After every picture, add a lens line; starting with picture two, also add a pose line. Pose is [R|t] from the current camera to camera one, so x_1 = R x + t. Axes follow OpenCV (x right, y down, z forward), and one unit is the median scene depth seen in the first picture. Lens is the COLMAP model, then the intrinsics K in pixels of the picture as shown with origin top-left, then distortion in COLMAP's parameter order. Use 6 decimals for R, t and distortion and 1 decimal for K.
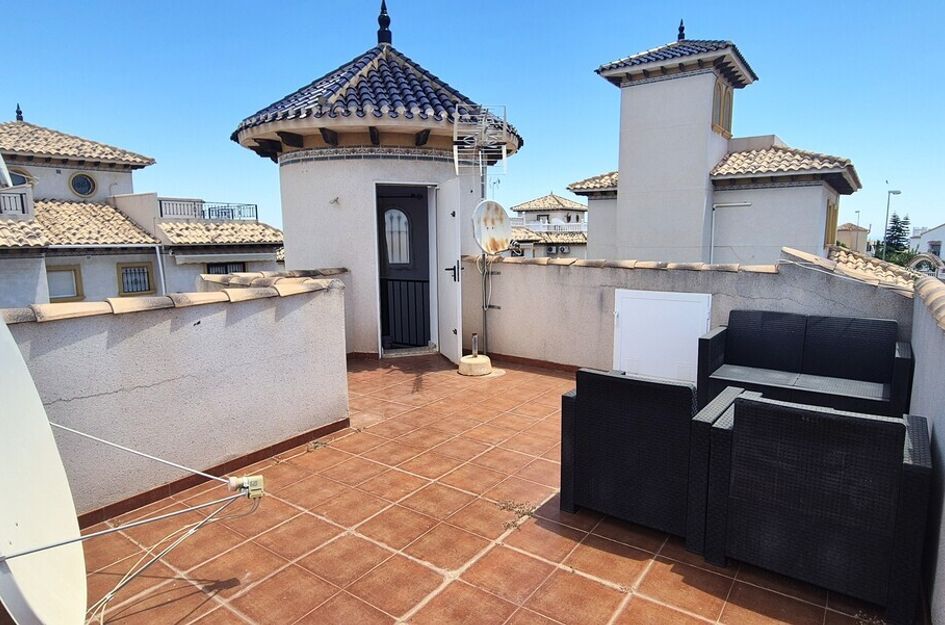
lens RADIAL K [[555.4, 0, 467.3], [0, 555.4, 310.4], [0, 0, 1]] dist [0.000087, 0.000835]
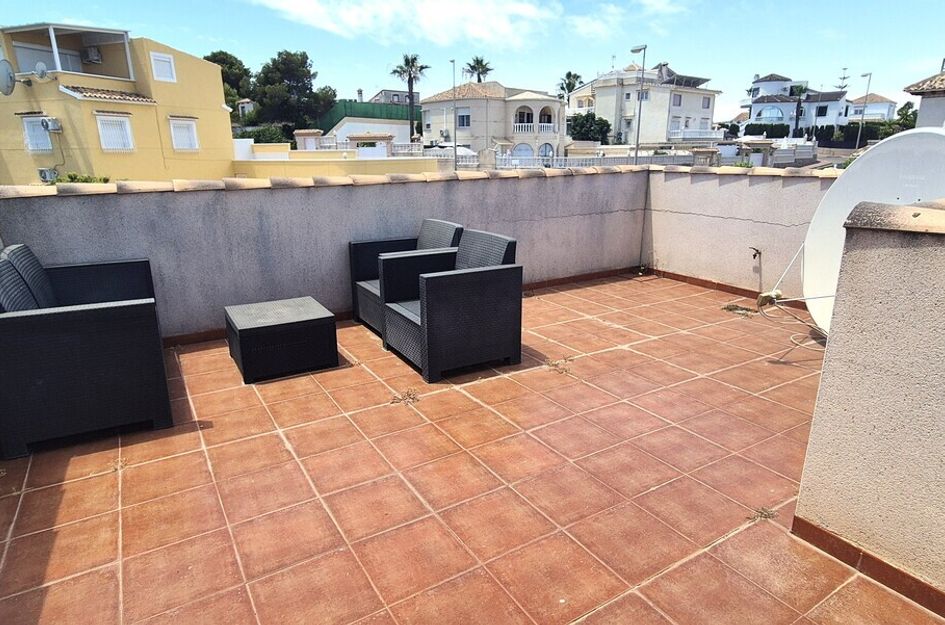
lens RADIAL K [[555.4, 0, 476.7], [0, 555.4, 316.8], [0, 0, 1]] dist [0.000087, 0.000835]
pose [[-0.927131, -0.095371, 0.362399, -0.159123], [0.062535, 0.914137, 0.400553, -0.205192], [-0.369483, 0.394028, -0.841561, 1.877223]]
